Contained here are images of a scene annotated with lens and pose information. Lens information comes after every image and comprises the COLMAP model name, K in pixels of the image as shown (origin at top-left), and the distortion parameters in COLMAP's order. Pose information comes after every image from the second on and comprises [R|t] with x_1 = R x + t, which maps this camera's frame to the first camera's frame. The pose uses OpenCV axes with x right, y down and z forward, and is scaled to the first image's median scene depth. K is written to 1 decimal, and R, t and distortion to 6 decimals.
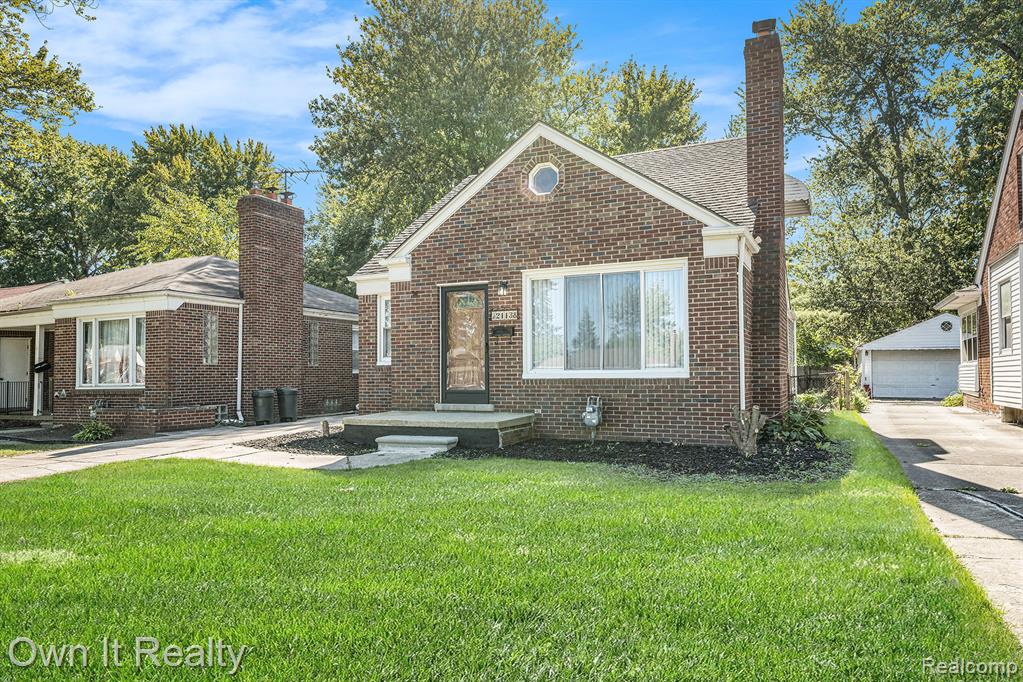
lens RADIAL K [[689.5, 0, 511.5], [0, 689.5, 341.0], [0, 0, 1]] dist [0.011527, 0.000467]
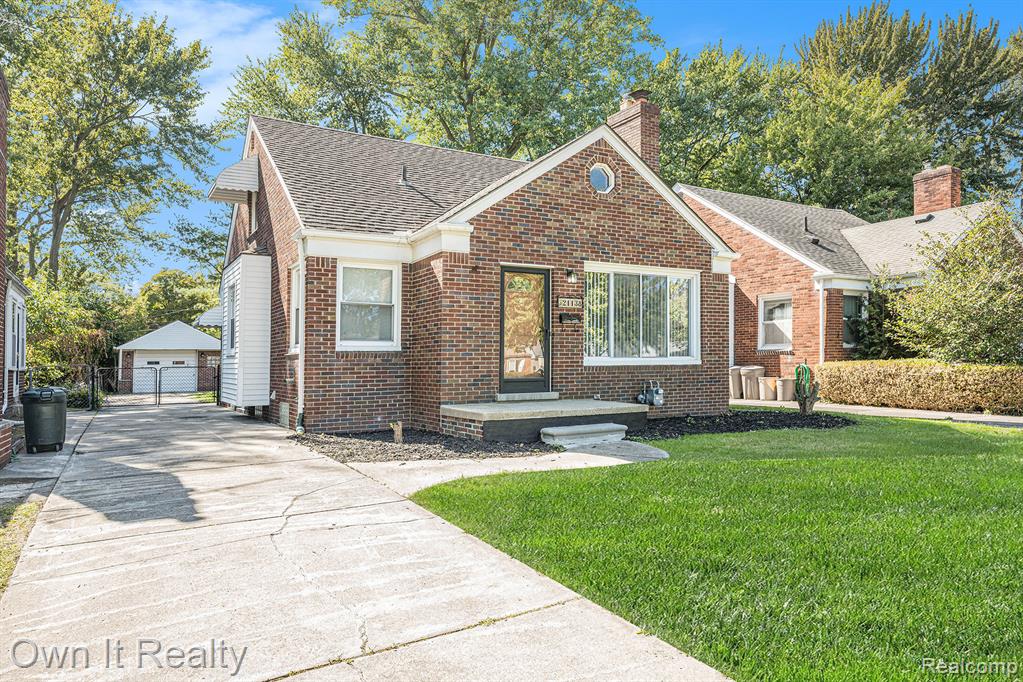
lens RADIAL K [[689.5, 0, 511.5], [0, 689.5, 341.0], [0, 0, 1]] dist [0.011527, 0.000467]
pose [[0.564606, 0.029461, 0.824835, -0.940565], [-0.033241, 0.999364, -0.012942, 0.036154], [-0.824691, -0.020111, 0.565226, 0.528399]]
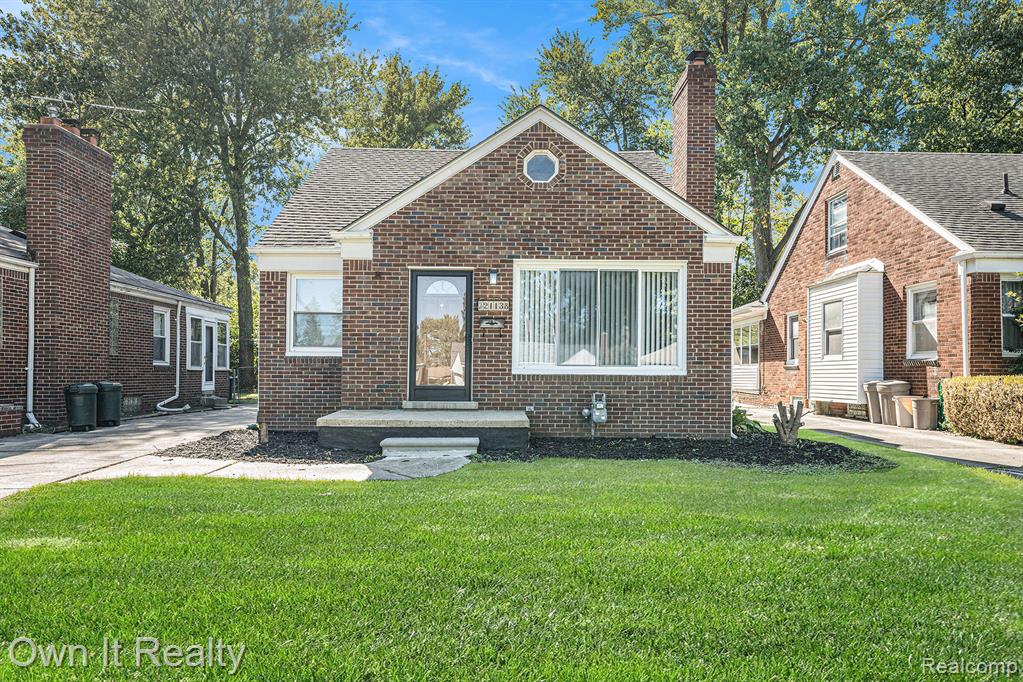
lens RADIAL K [[693.8, 0, 511.5], [0, 693.8, 341.0], [0, 0, 1]] dist [0.005393, 0.001552]
pose [[0.900158, 0.034258, 0.434215, -0.416517], [-0.035311, 0.999360, -0.005645, 0.015494], [-0.434130, -0.010251, 0.900792, 0.153120]]
